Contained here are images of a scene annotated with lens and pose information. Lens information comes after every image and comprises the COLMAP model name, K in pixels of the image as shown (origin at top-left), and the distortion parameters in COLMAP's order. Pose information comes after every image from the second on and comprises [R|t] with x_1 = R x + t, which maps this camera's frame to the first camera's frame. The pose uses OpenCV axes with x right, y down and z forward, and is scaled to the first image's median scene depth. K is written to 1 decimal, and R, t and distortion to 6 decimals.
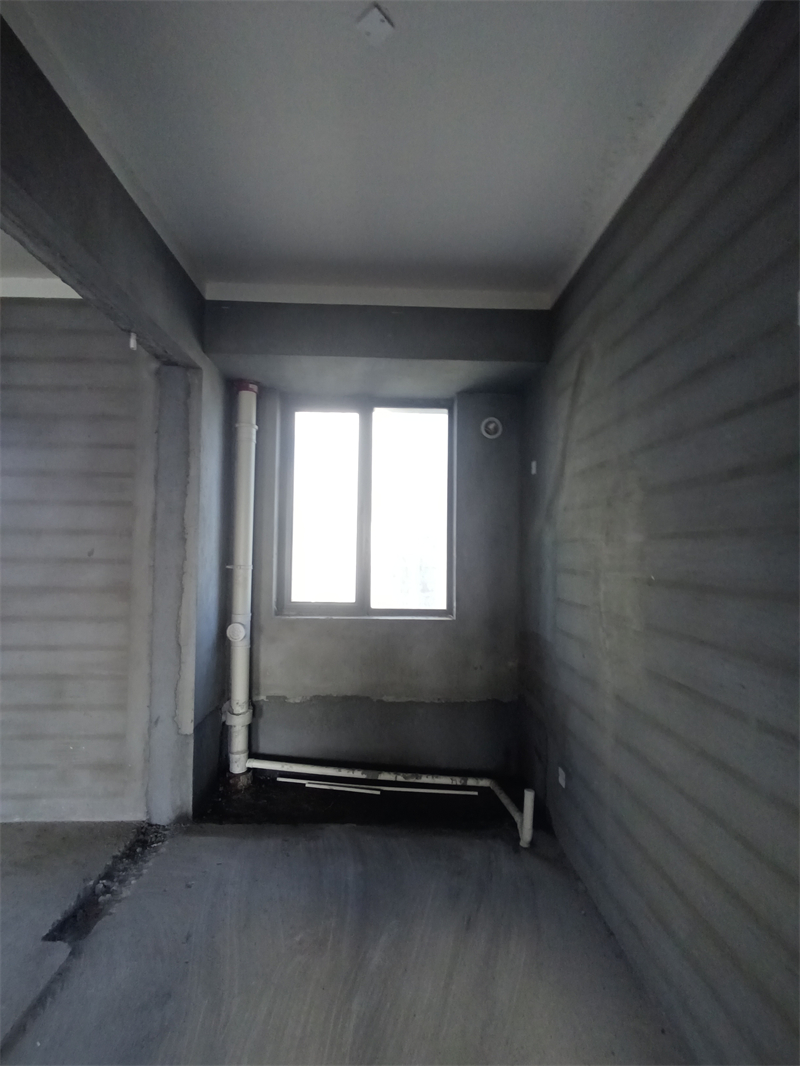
lens RADIAL K [[487.6, 0, 410.4], [0, 487.6, 534.8], [0, 0, 1]] dist [-0.006120, 0.004041]
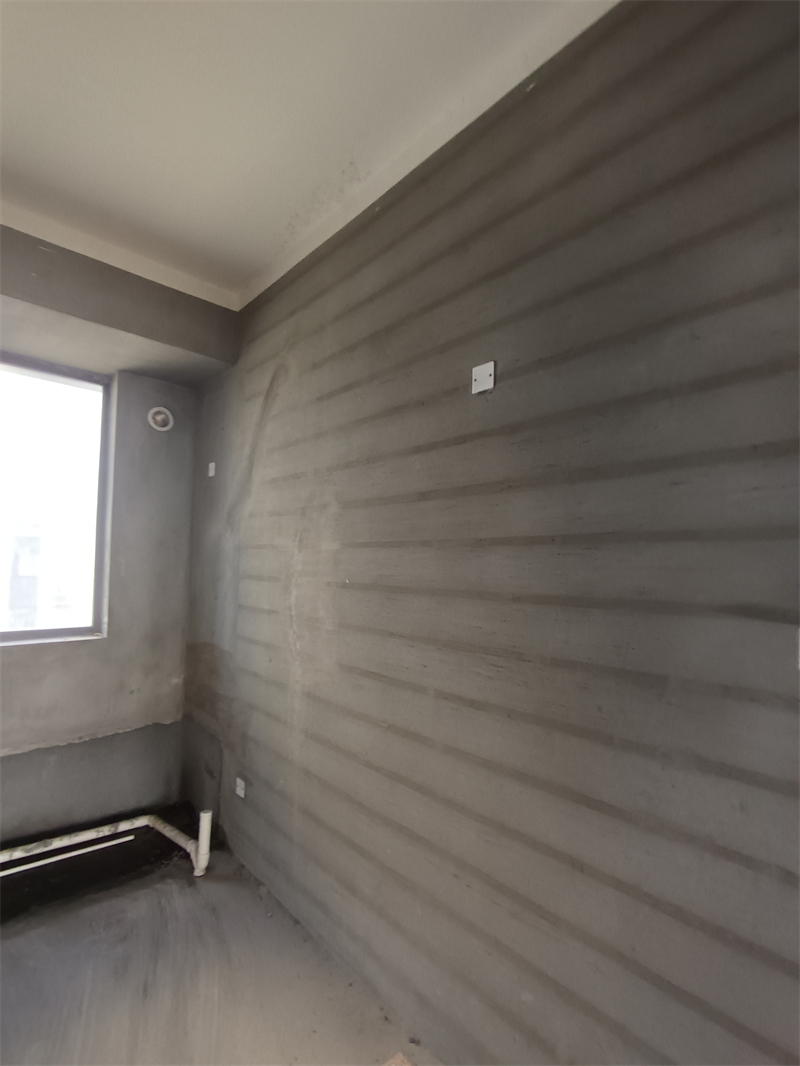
lens RADIAL K [[487.6, 0, 393.6], [0, 487.6, 535.7], [0, 0, 1]] dist [-0.006120, 0.004041]
pose [[0.754435, 0.041205, 0.655080, -0.100734], [-0.032088, 0.999150, -0.025891, 0.004977], [-0.655589, -0.001487, 0.755116, 0.047566]]
